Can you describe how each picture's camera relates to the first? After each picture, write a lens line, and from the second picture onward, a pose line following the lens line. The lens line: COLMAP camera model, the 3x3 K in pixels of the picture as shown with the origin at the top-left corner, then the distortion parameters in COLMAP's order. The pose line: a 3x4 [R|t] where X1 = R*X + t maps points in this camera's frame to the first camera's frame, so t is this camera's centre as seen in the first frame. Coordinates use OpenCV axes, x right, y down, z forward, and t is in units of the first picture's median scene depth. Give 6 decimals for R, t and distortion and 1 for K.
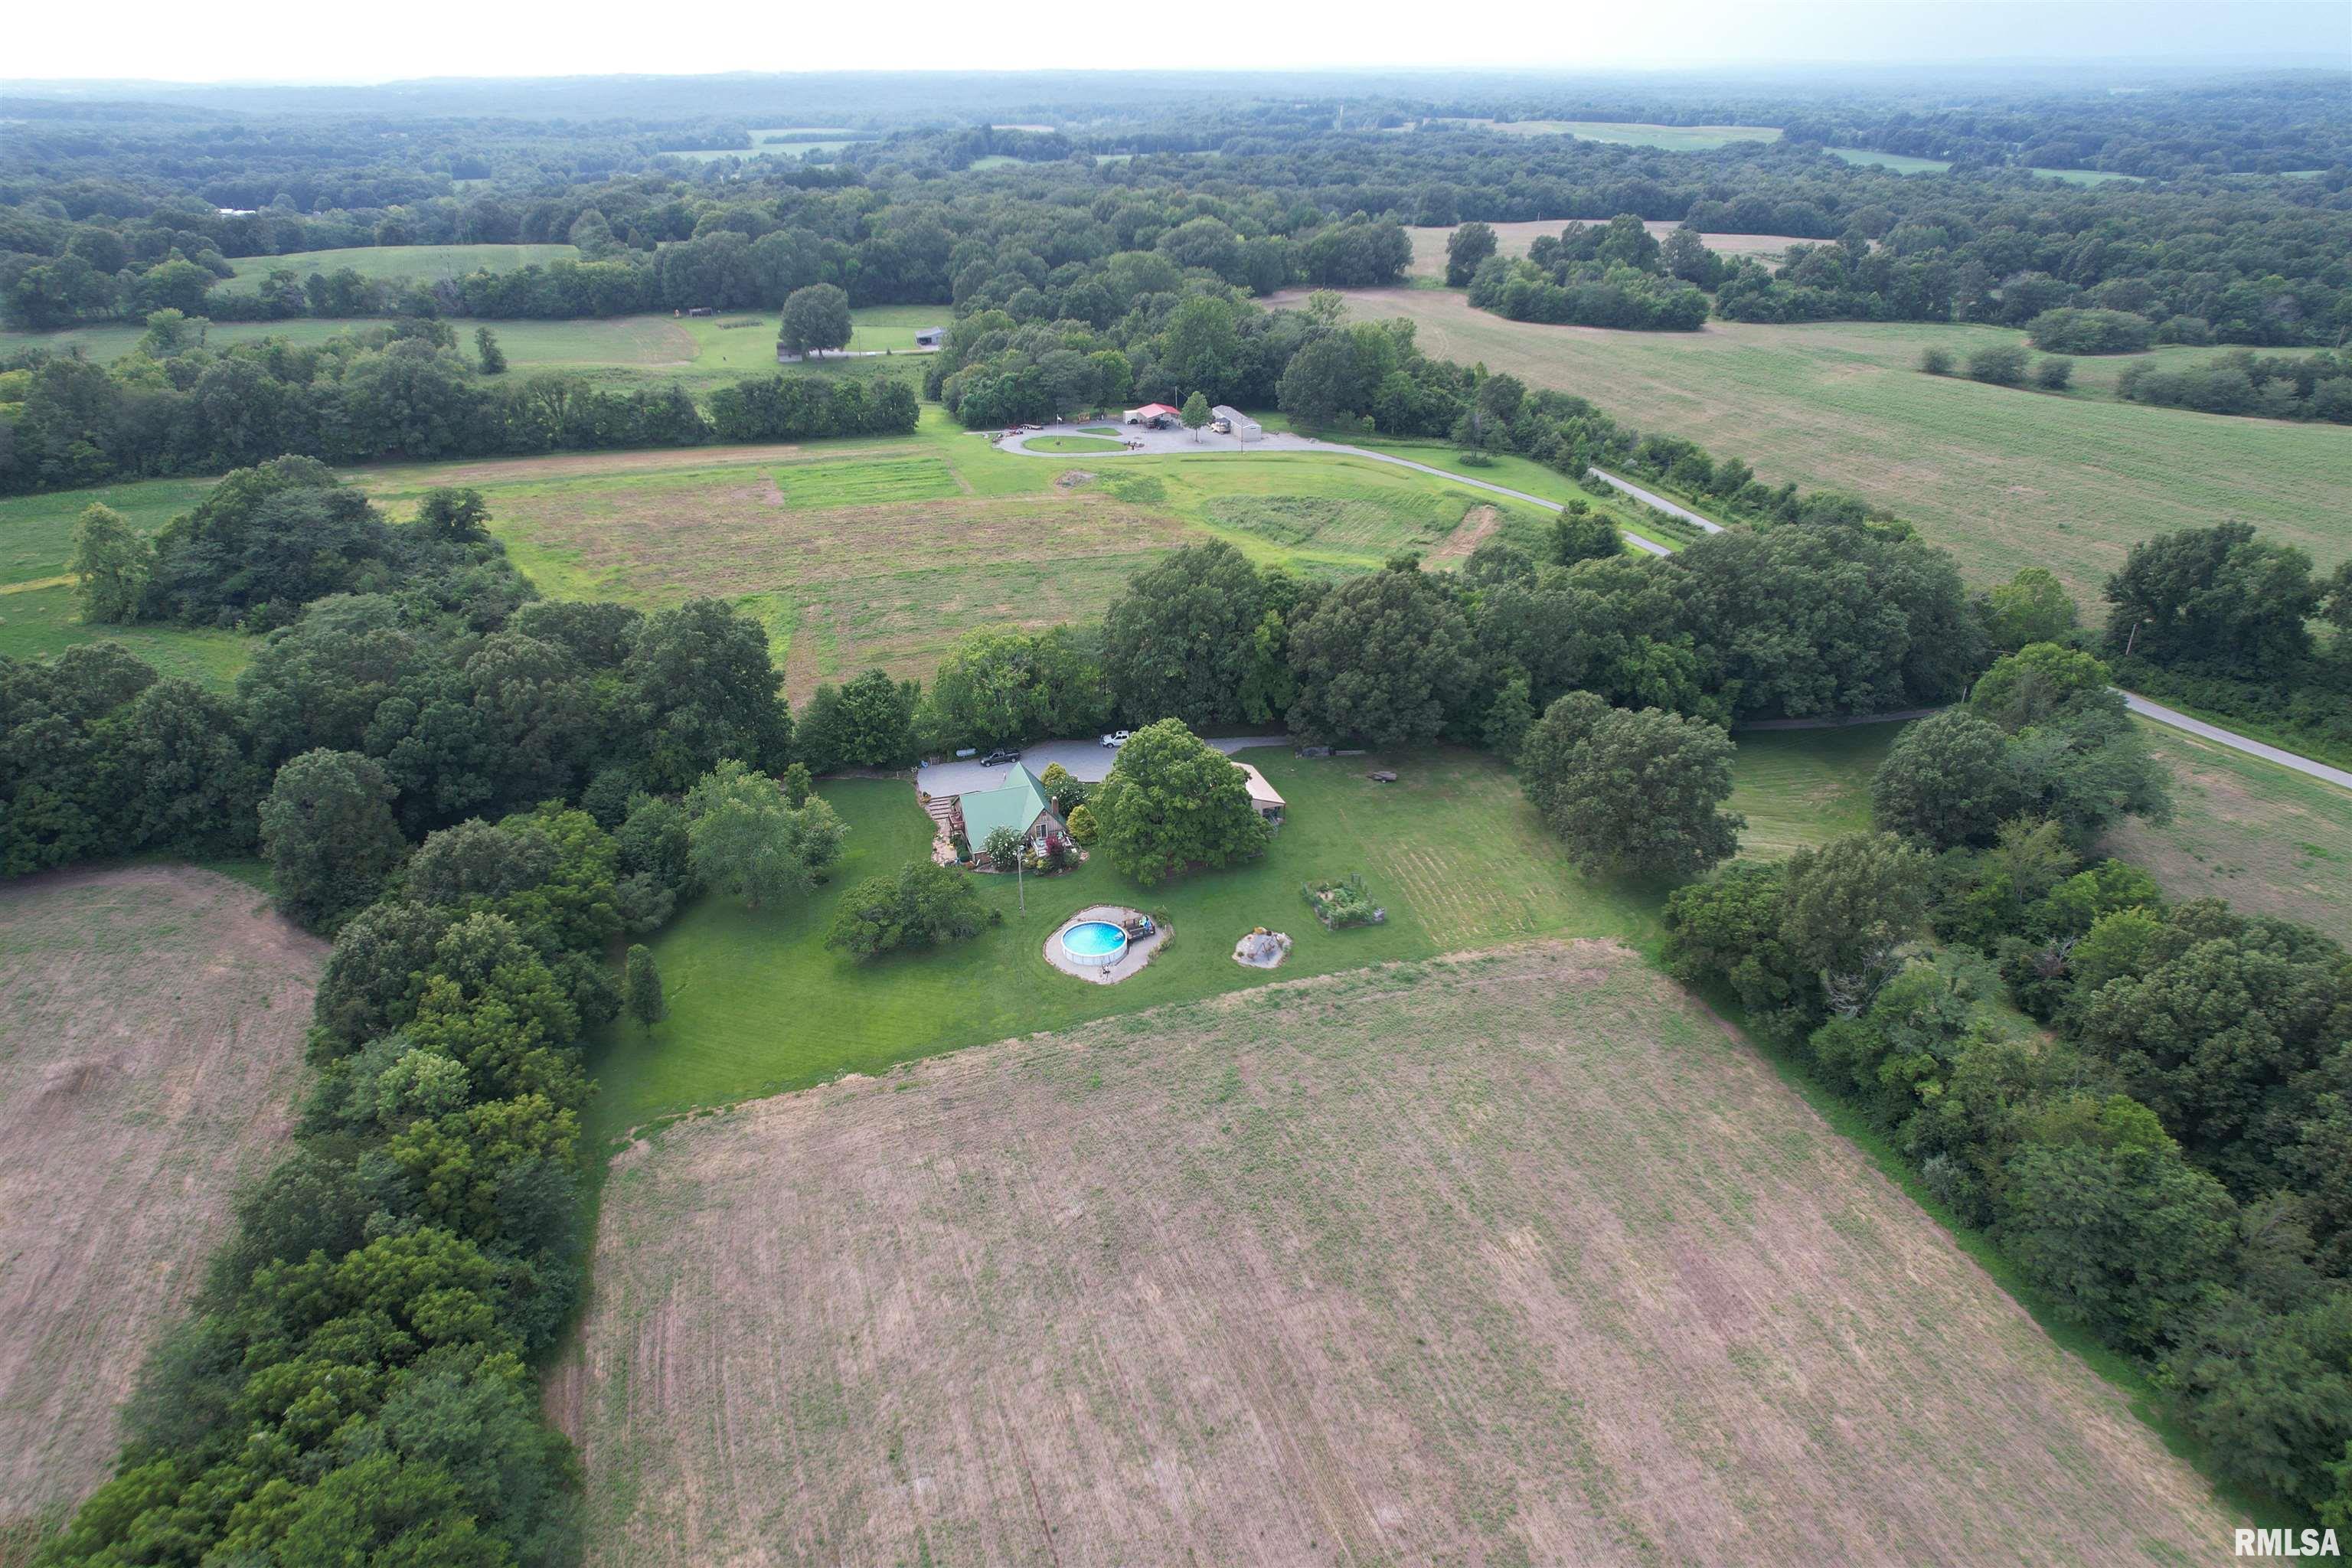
lens RADIAL K [[1494.2, 0, 1182.2], [0, 1494.2, 785.2], [0, 0, 1]] dist [-0.081179, 0.072581]
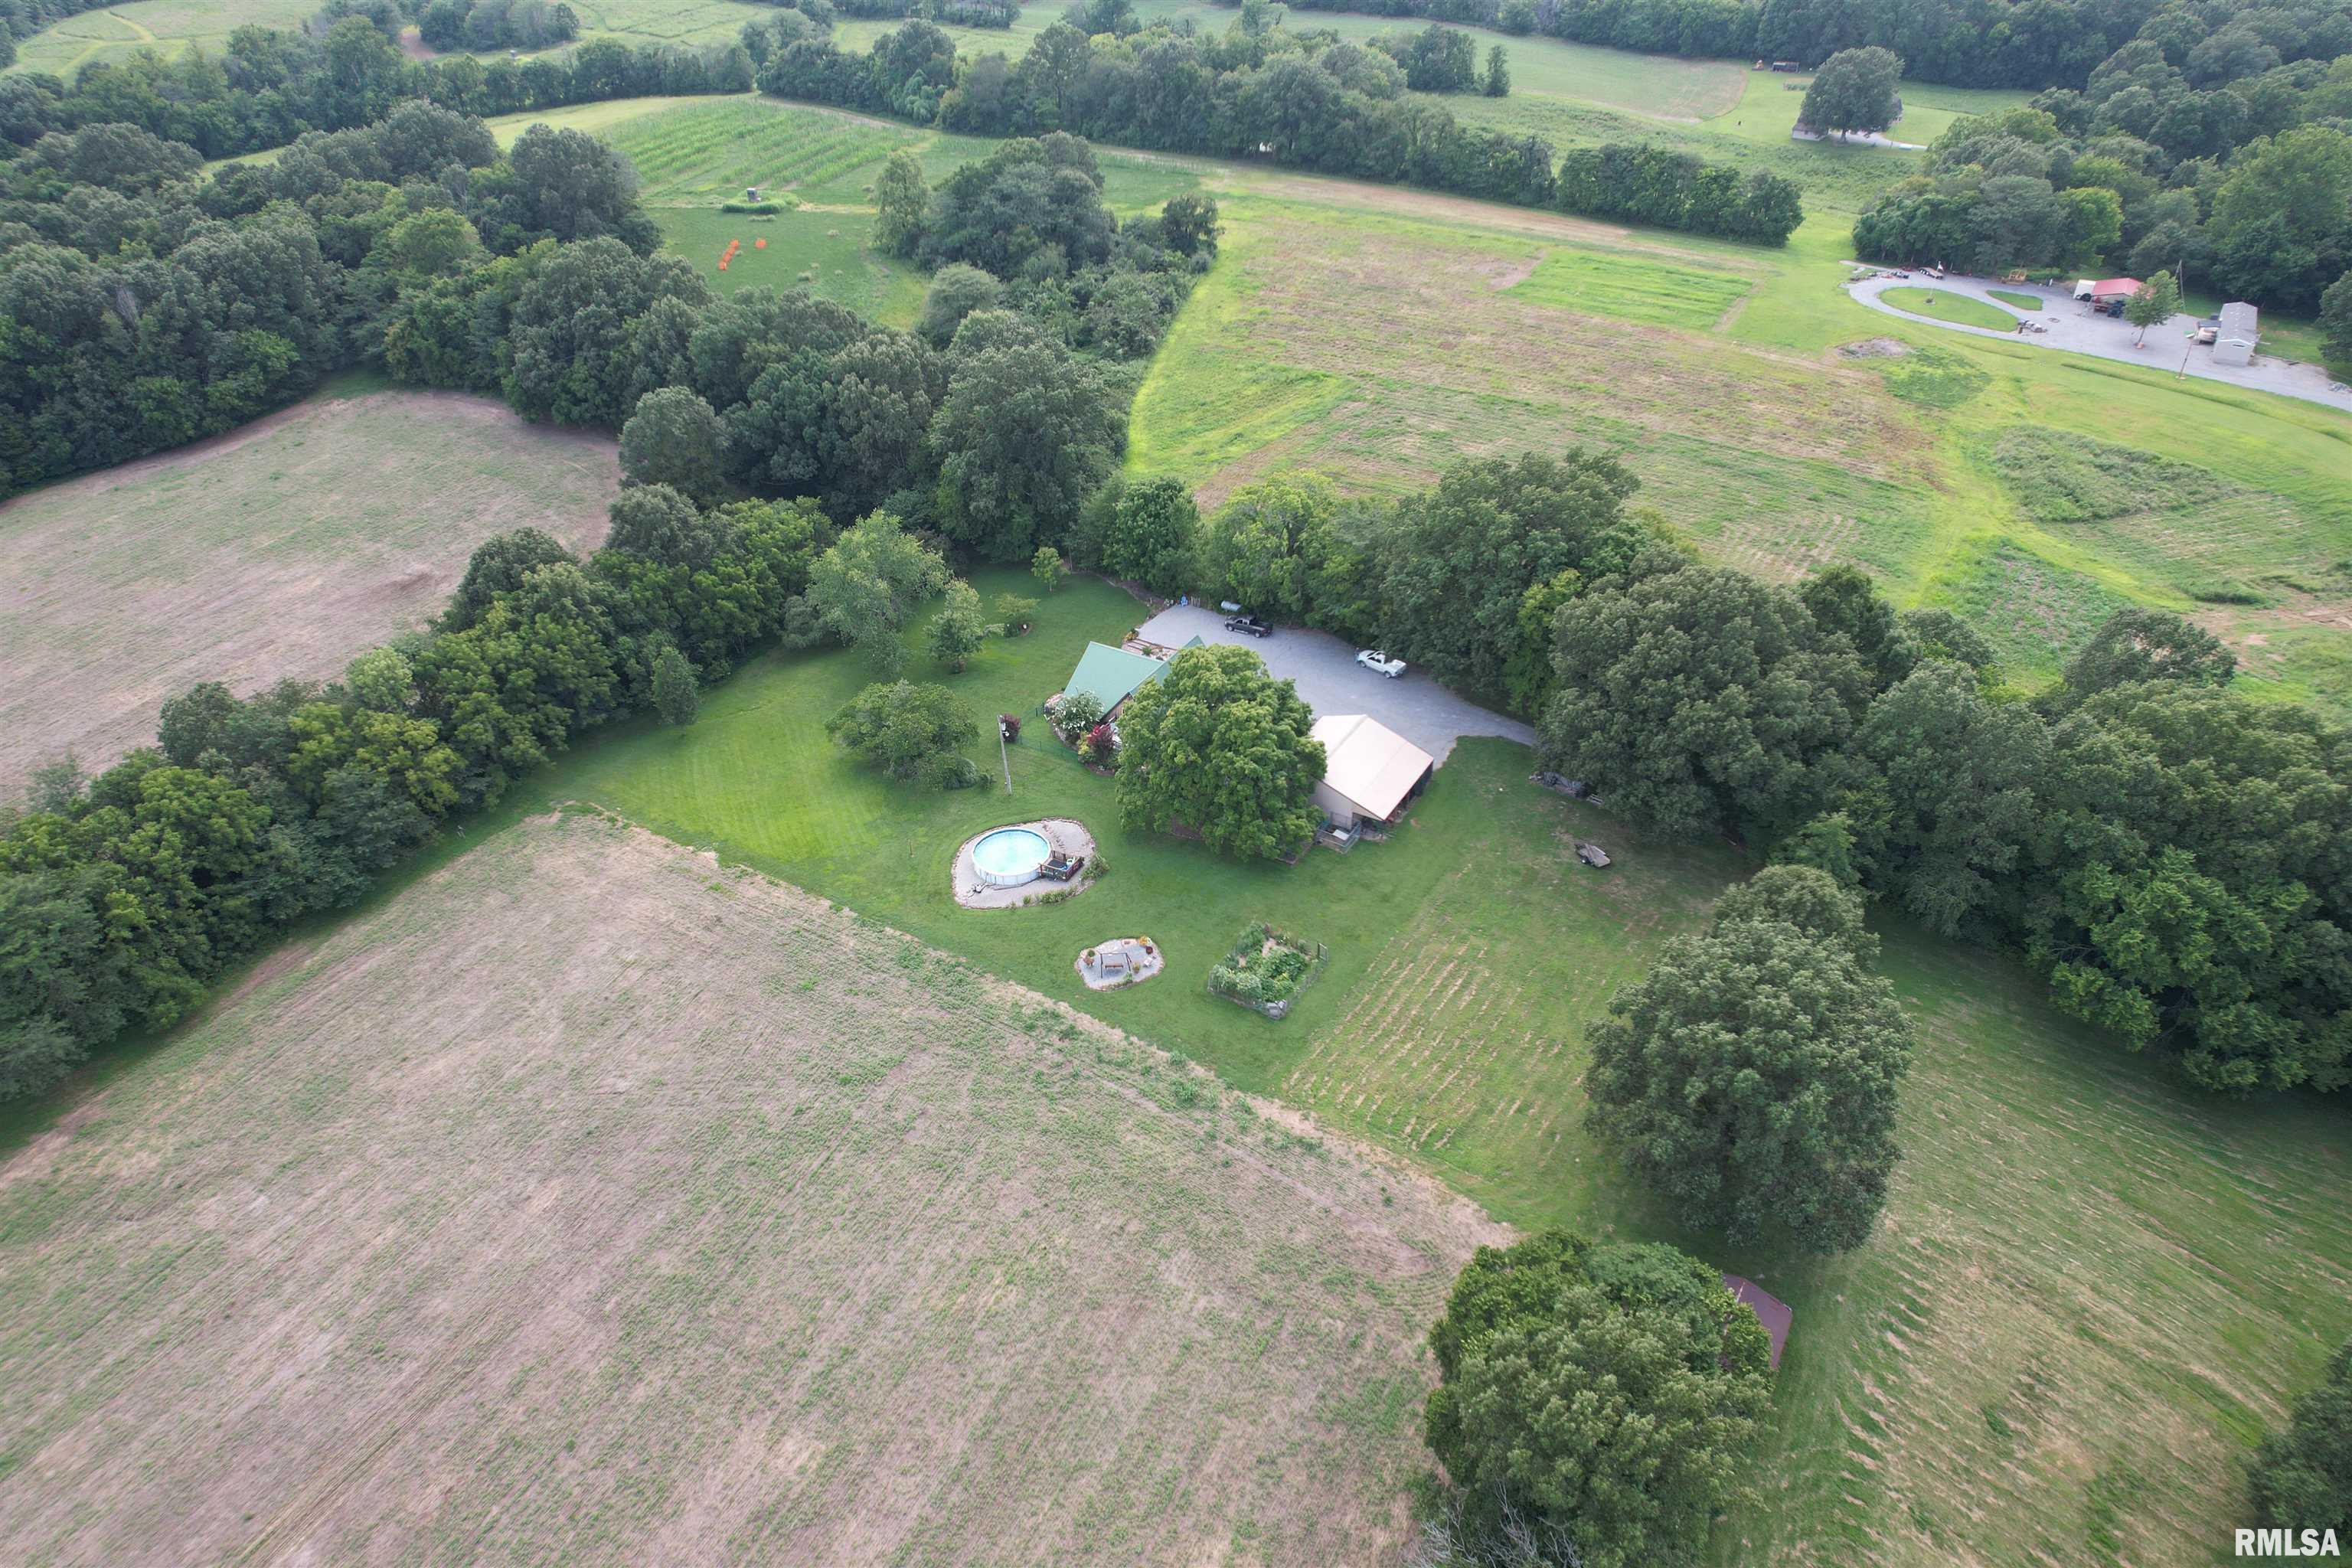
lens RADIAL K [[1494.2, 0, 1182.2], [0, 1494.2, 785.2], [0, 0, 1]] dist [-0.081179, 0.072581]
pose [[0.651406, 0.428354, -0.626246, 0.529993], [-0.328588, 0.903238, 0.276027, -0.199898], [0.683886, 0.025971, 0.729126, 0.473702]]
